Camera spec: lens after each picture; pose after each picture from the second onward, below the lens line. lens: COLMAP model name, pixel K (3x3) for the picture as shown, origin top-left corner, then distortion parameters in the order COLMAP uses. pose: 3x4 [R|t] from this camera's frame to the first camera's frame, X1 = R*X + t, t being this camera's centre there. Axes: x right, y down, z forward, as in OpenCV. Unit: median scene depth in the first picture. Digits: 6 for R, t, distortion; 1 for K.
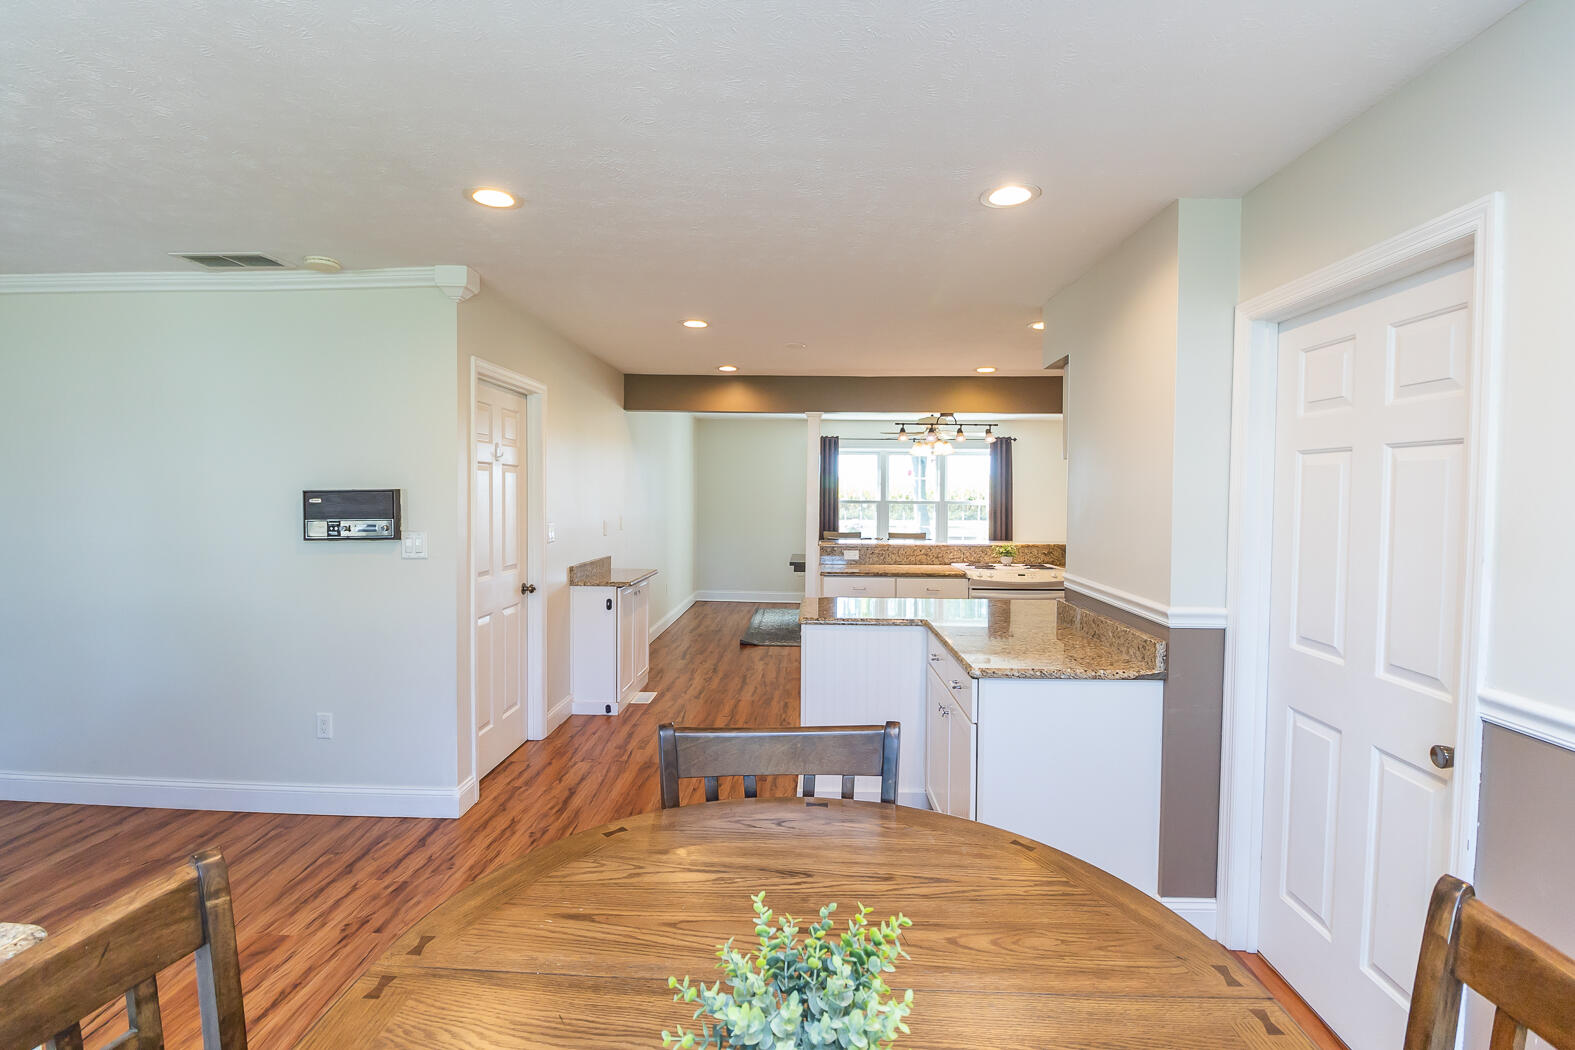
lens RADIAL K [[734.4, 0, 788.1], [0, 734.4, 512.5], [0, 0, 1]] dist [-0.000700, -0.012749]
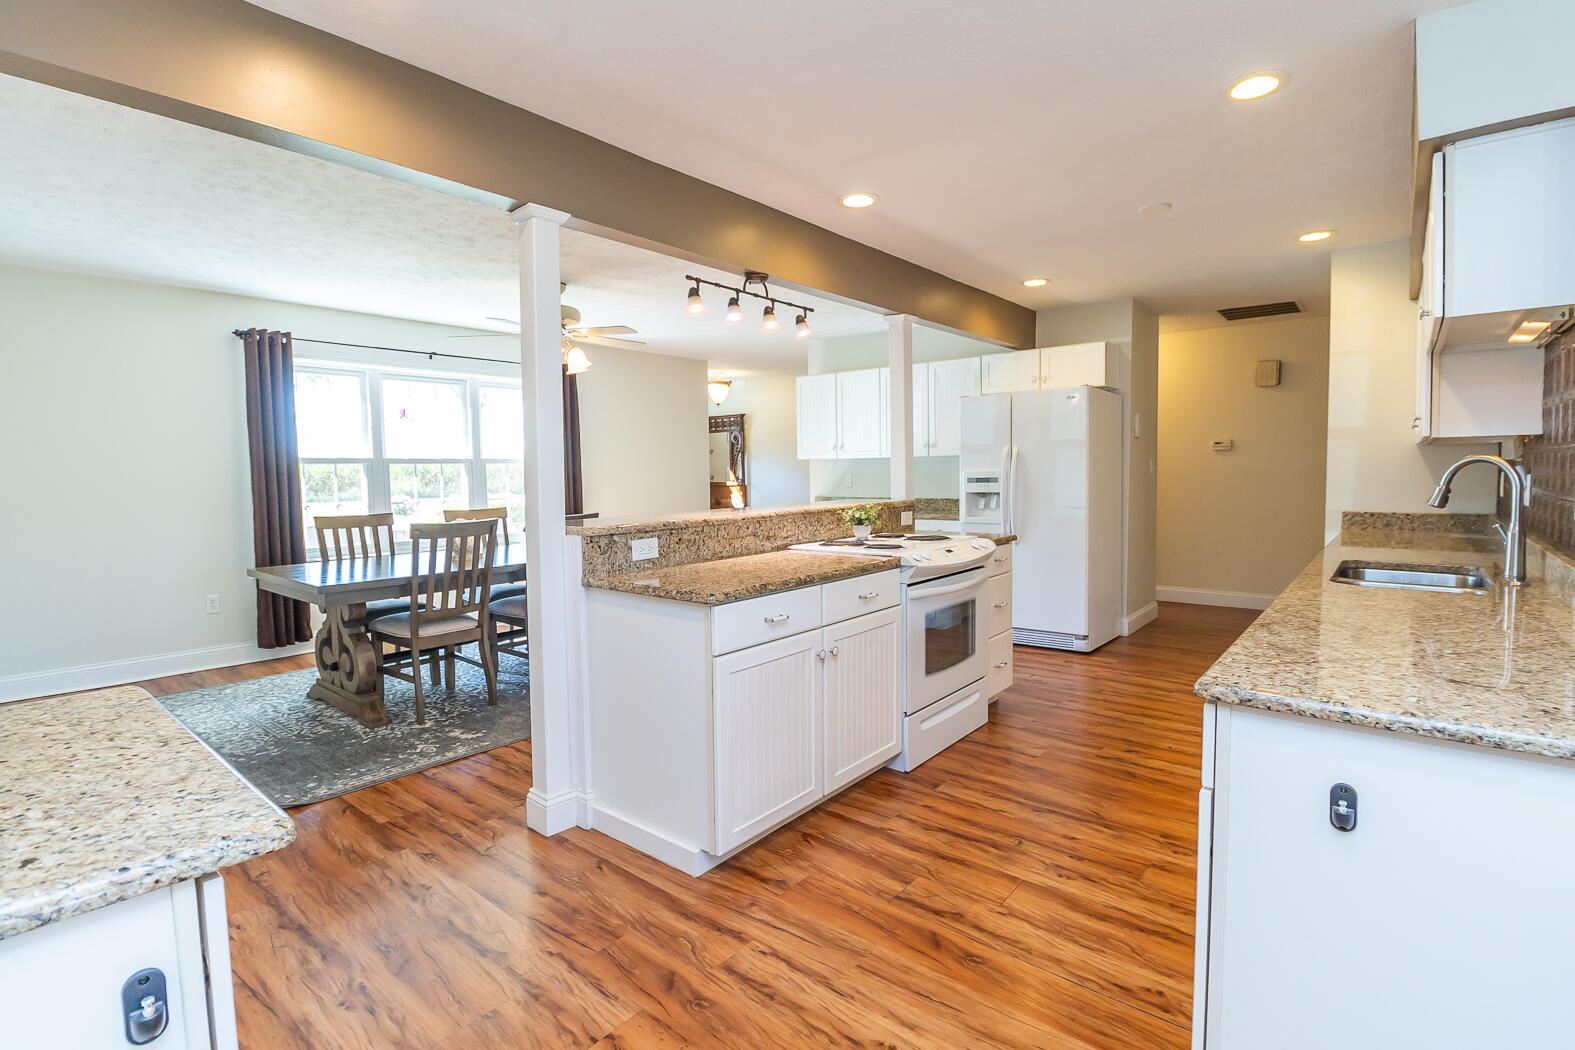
lens RADIAL K [[747.3, 0, 787.3], [0, 747.3, 517.2], [0, 0, 1]] dist [0.002052, -0.010879]
pose [[0.614982, -0.063884, 0.785949, -0.278614], [0.036761, 0.997952, 0.052351, 0.022039], [-0.787684, -0.003302, 0.616071, 0.814133]]
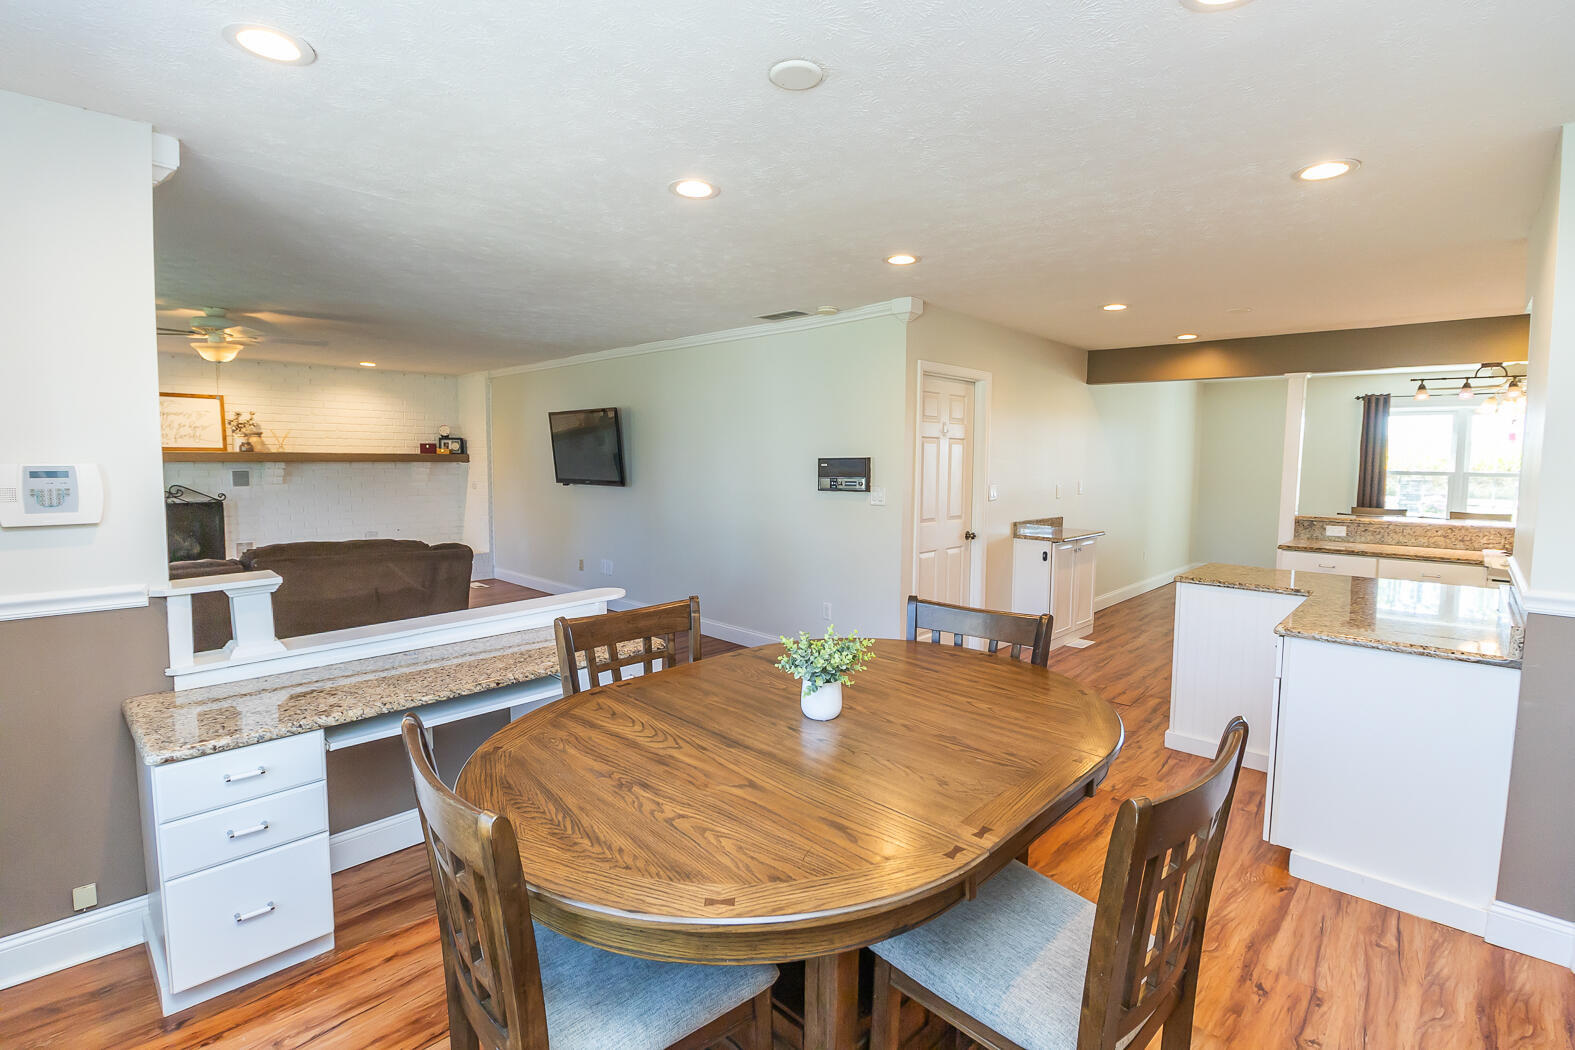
lens RADIAL K [[728.1, 0, 788.7], [0, 728.1, 507.9], [0, 0, 1]] dist [0.000083, -0.013809]
pose [[0.749066, 0.045972, -0.660898, 0.212872], [-0.020886, 0.998732, 0.045800, 0.004104], [0.662166, -0.020504, 0.749077, -0.132120]]
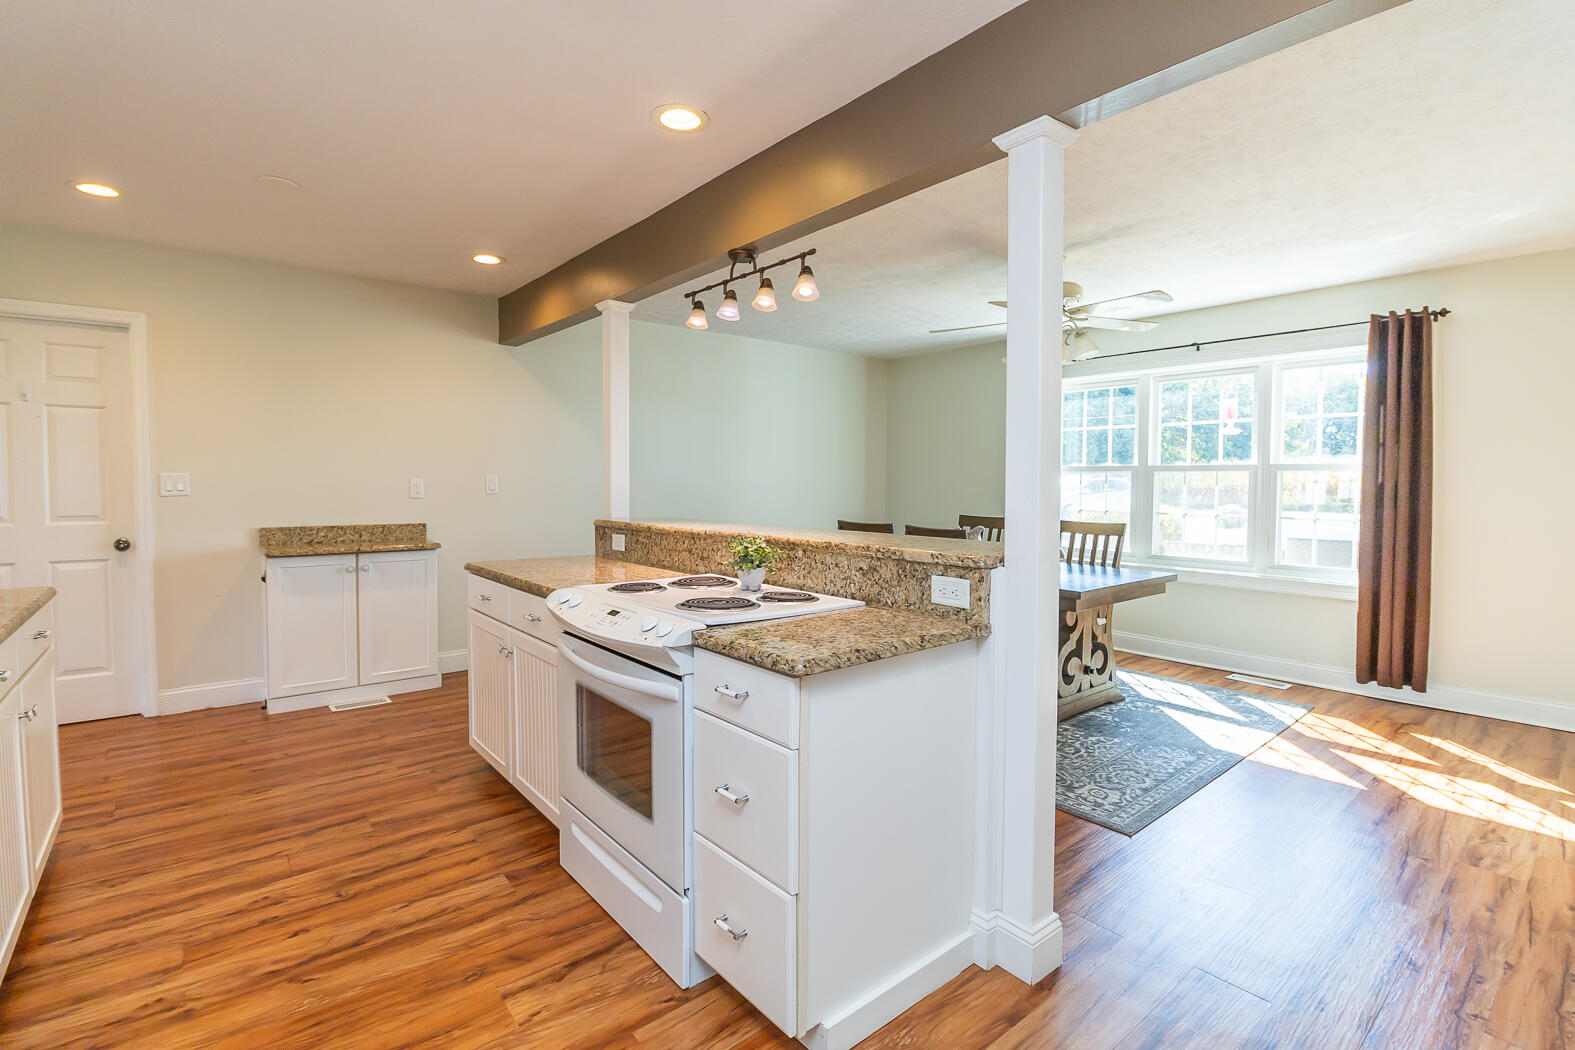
lens RADIAL K [[717.5, 0, 786.2], [0, 717.5, 510.4], [0, 0, 1]] dist [0.001142, -0.011985]
pose [[0.664369, 0.030547, -0.746781, 0.736494], [-0.021340, 0.999532, 0.021900, 0.023124], [0.747100, 0.001387, 0.664710, 0.917479]]
